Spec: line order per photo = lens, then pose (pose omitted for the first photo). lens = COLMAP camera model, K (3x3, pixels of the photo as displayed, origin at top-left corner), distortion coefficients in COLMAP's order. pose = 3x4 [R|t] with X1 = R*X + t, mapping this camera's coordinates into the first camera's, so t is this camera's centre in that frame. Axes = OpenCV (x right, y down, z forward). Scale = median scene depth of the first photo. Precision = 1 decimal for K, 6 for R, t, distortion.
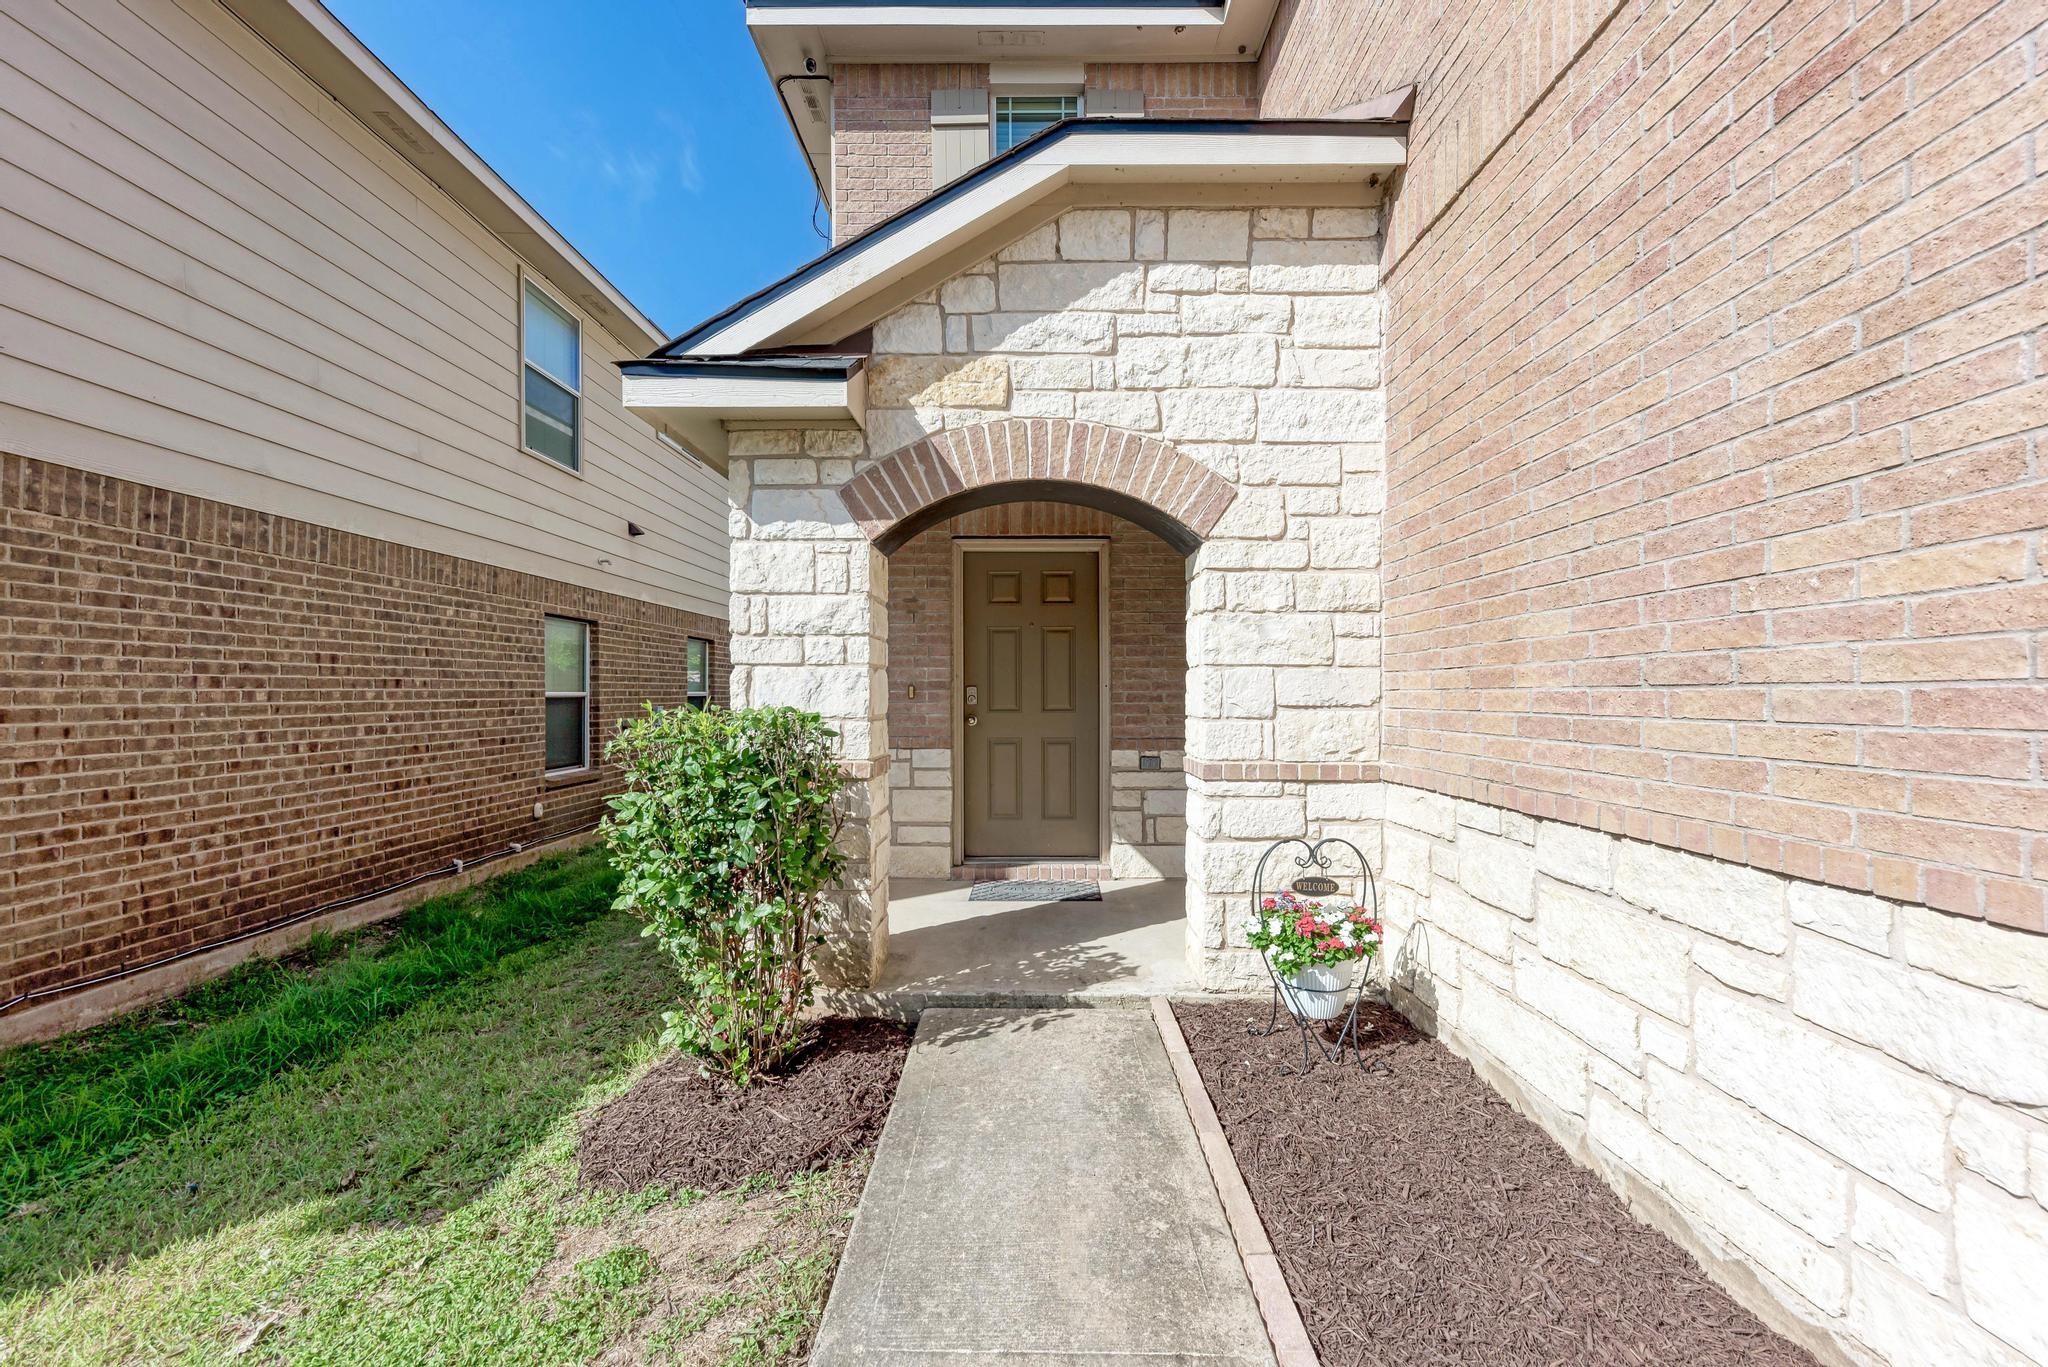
lens RADIAL K [[799.3, 0, 1056.1], [0, 799.3, 686.3], [0, 0, 1]] dist [0.019366, -0.014574]
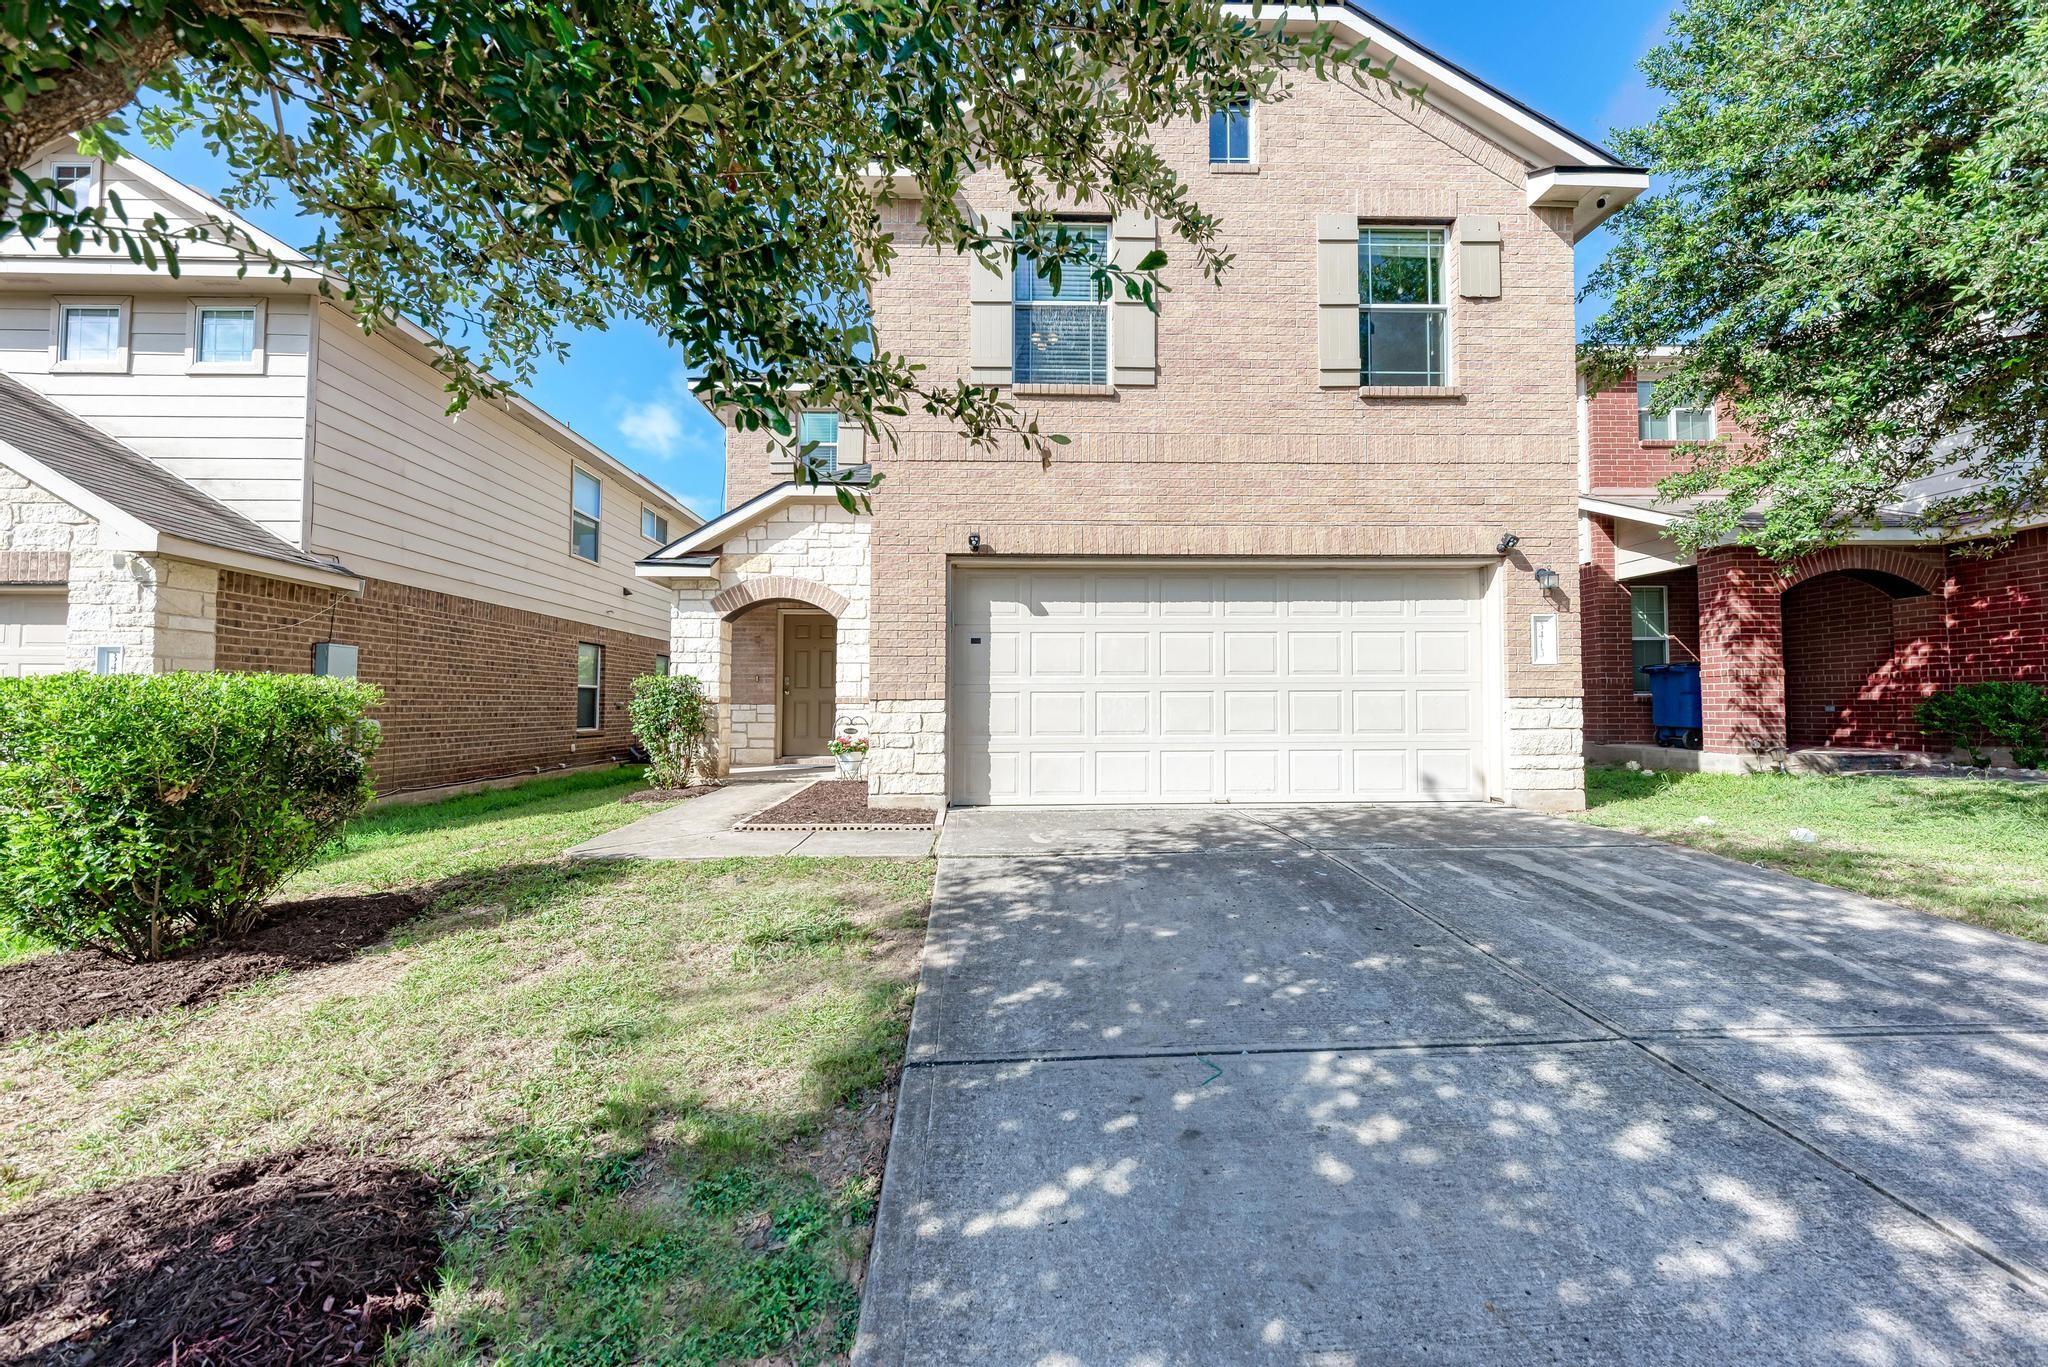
lens RADIAL K [[788.0, 0, 1022.9], [0, 788.0, 668.2], [0, 0, 1]] dist [0.000593, -0.000055]
pose [[0.999994, 0.000650, 0.003446, 0.632384], [-0.000485, 0.998863, -0.047669, 0.095055], [-0.003473, 0.047667, 0.998857, -1.359070]]
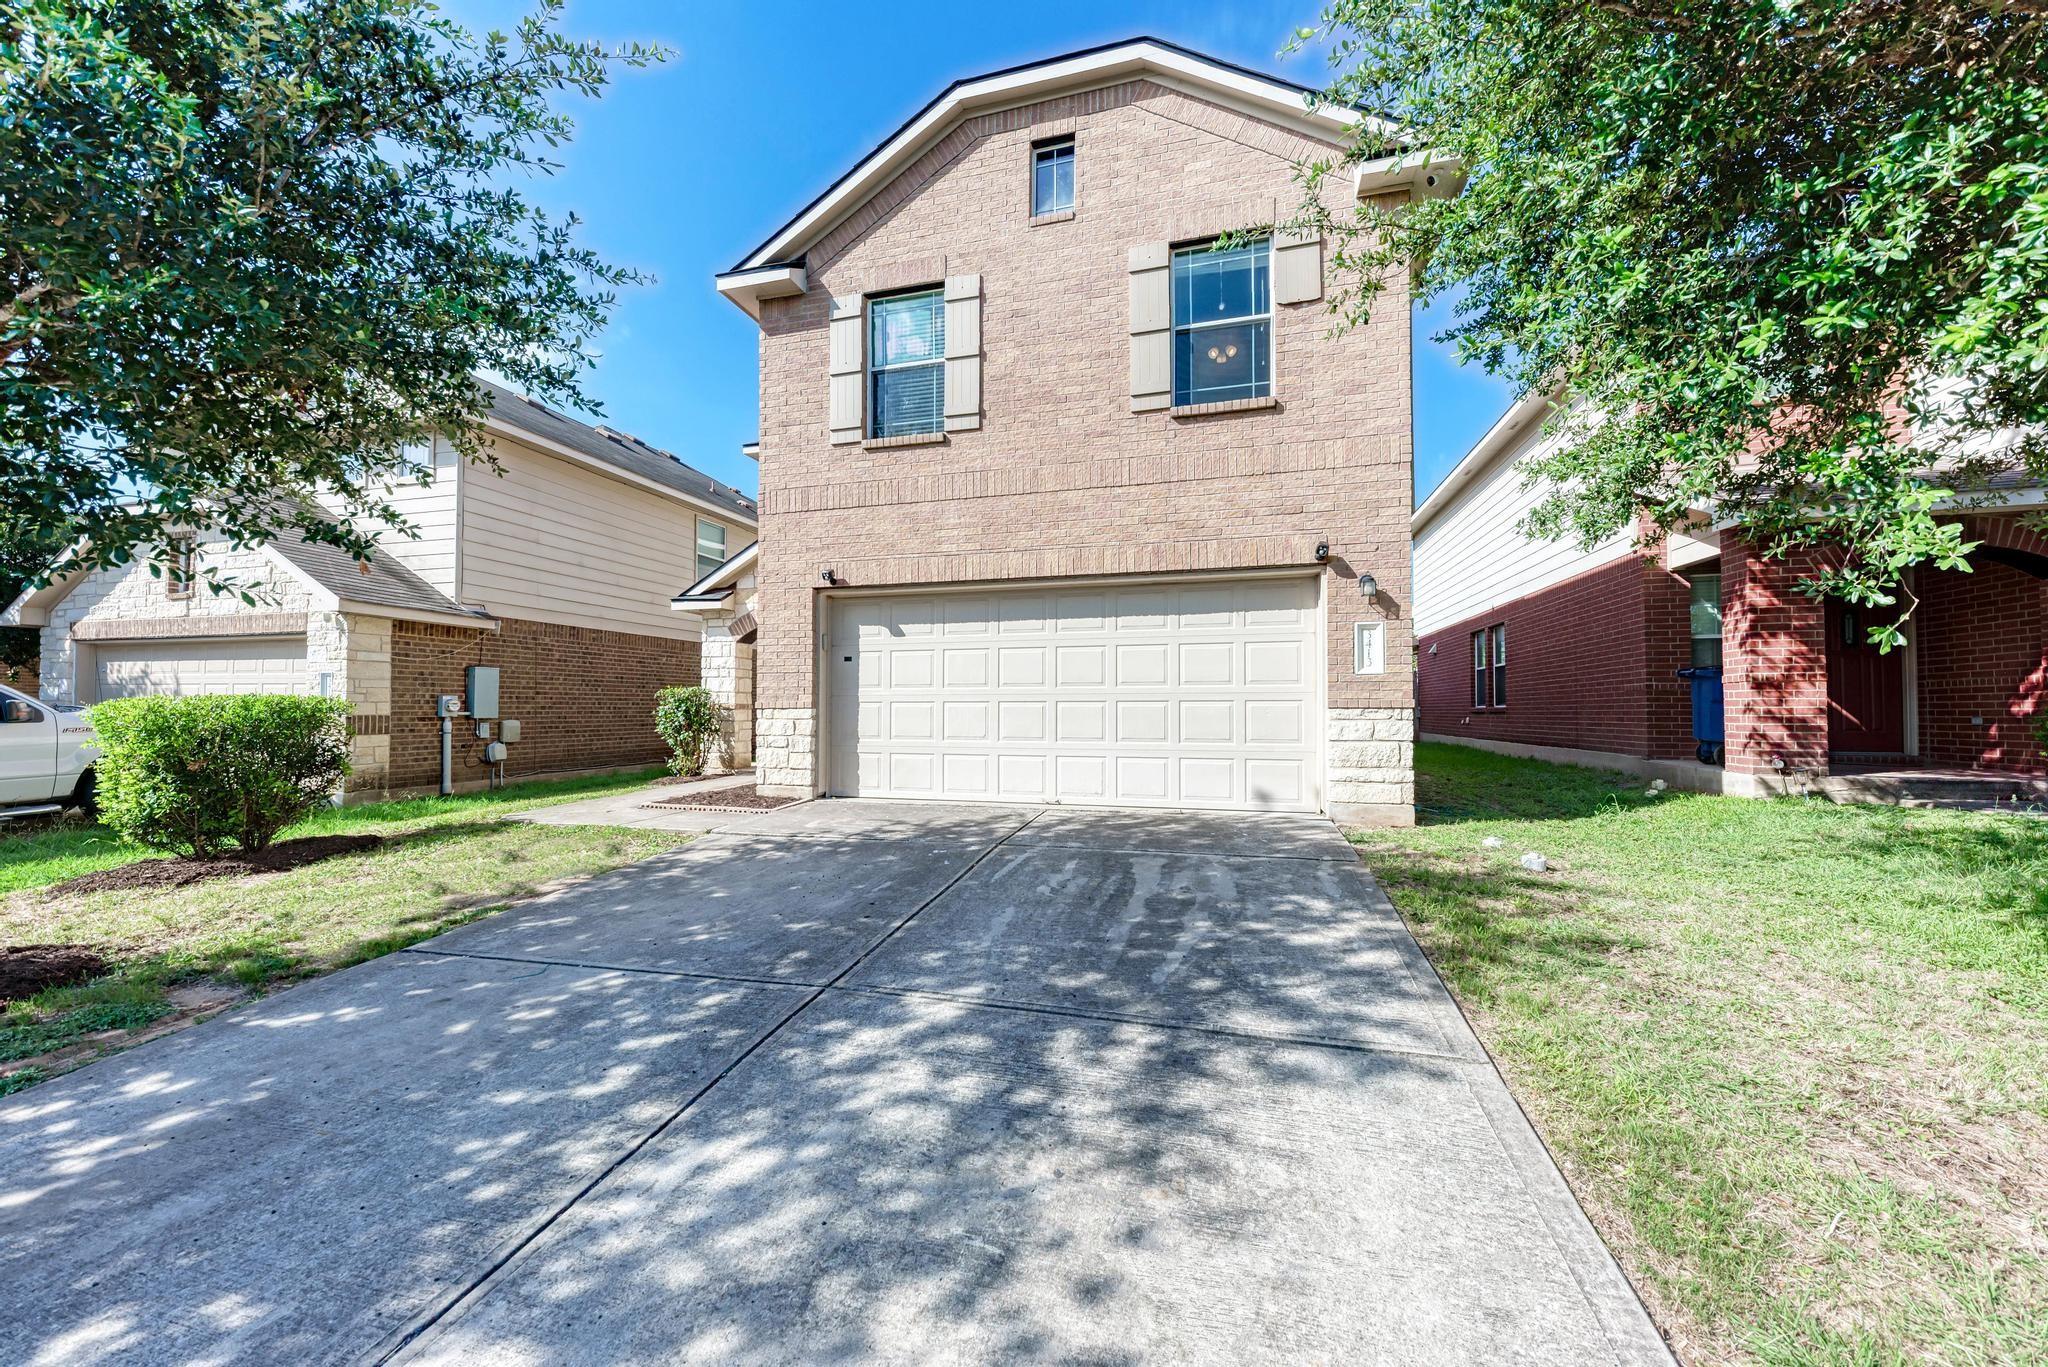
lens RADIAL K [[762.0, 0, 1024.0], [0, 762.0, 683.5], [0, 0, 1]] dist [-0.000193, -0.000129]
pose [[0.955164, -0.005509, -0.296026, 1.511924], [-0.004086, 0.999486, -0.031783, 0.078998], [0.296049, 0.031567, 0.954651, -1.393285]]
